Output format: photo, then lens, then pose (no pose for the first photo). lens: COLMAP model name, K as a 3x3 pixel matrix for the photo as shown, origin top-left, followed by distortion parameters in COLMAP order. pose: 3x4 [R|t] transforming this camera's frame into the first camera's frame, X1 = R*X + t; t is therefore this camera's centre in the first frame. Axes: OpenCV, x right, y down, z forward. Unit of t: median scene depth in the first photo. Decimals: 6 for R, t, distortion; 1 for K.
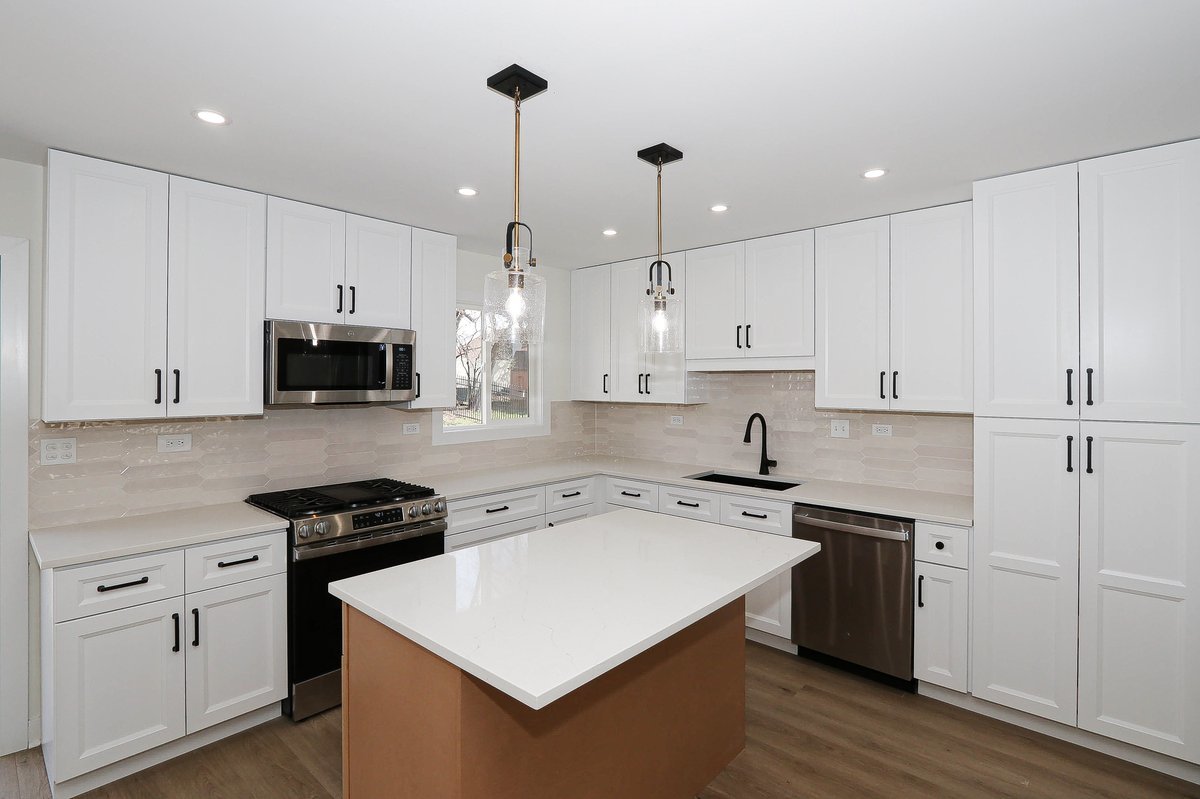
lens RADIAL K [[602.4, 0, 618.9], [0, 602.4, 378.9], [0, 0, 1]] dist [-0.005768, -0.002217]
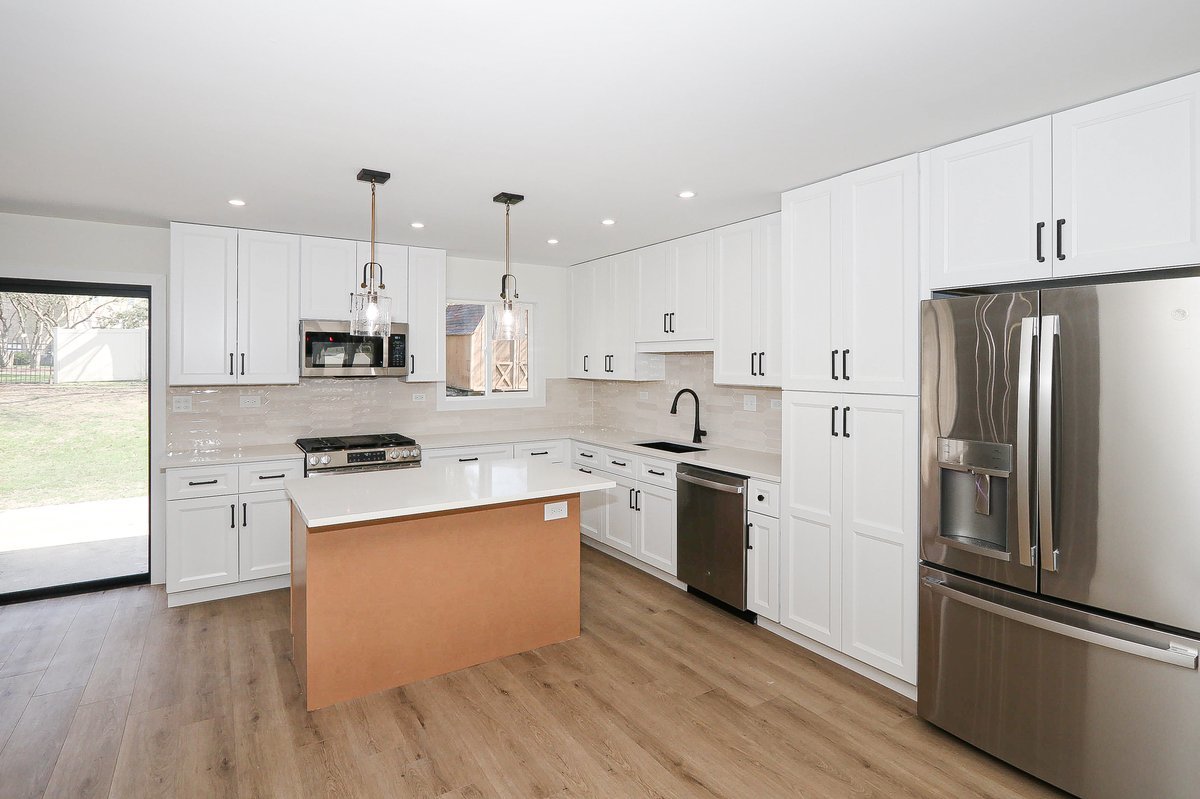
lens RADIAL K [[602.4, 0, 561.6], [0, 602.4, 358.2], [0, 0, 1]] dist [-0.005768, -0.002217]
pose [[0.958846, -0.001930, -0.283919, 0.451366], [0.000888, 0.999992, -0.003797, 0.003219], [0.283924, 0.003388, 0.958841, -0.239222]]
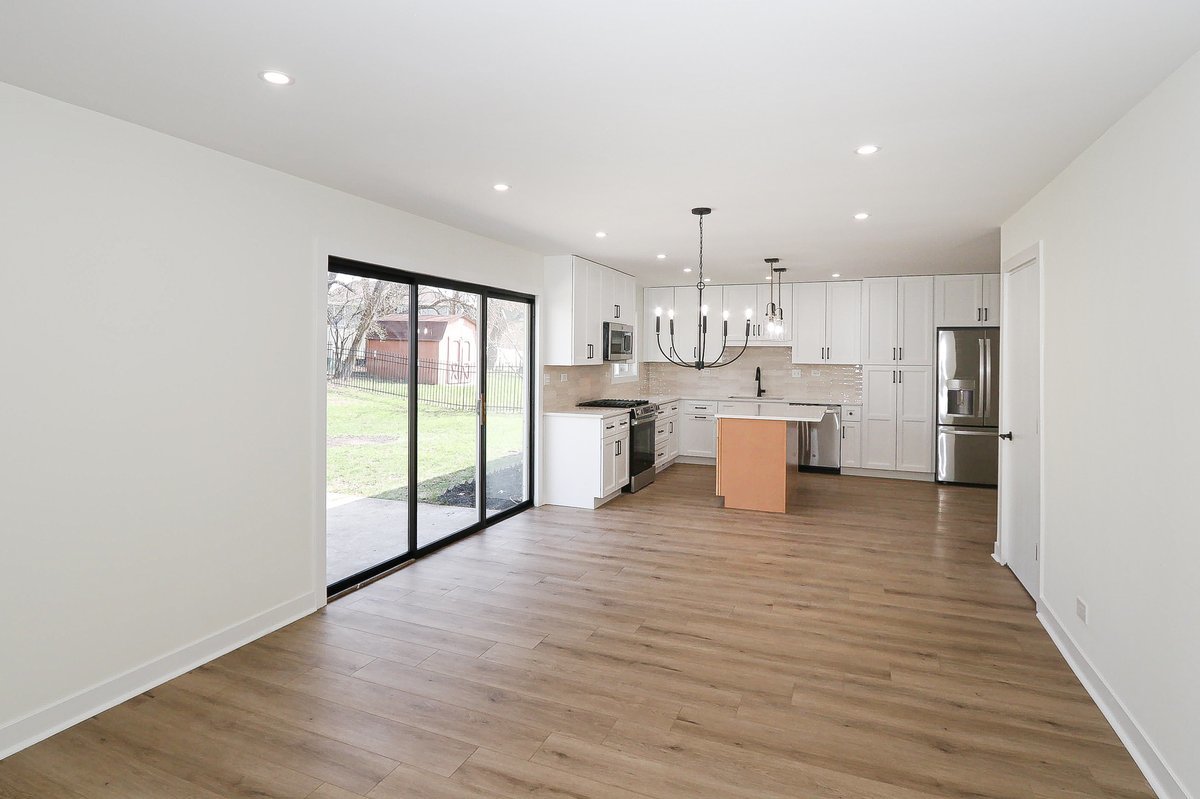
lens RADIAL K [[602.4, 0, 605.3], [0, 602.4, 349.9], [0, 0, 1]] dist [-0.005768, -0.002217]
pose [[0.951990, 0.006080, 0.306070, -1.185733], [-0.005715, 0.999981, -0.002089, 0.007493], [-0.306077, 0.000240, 0.952007, -1.080033]]
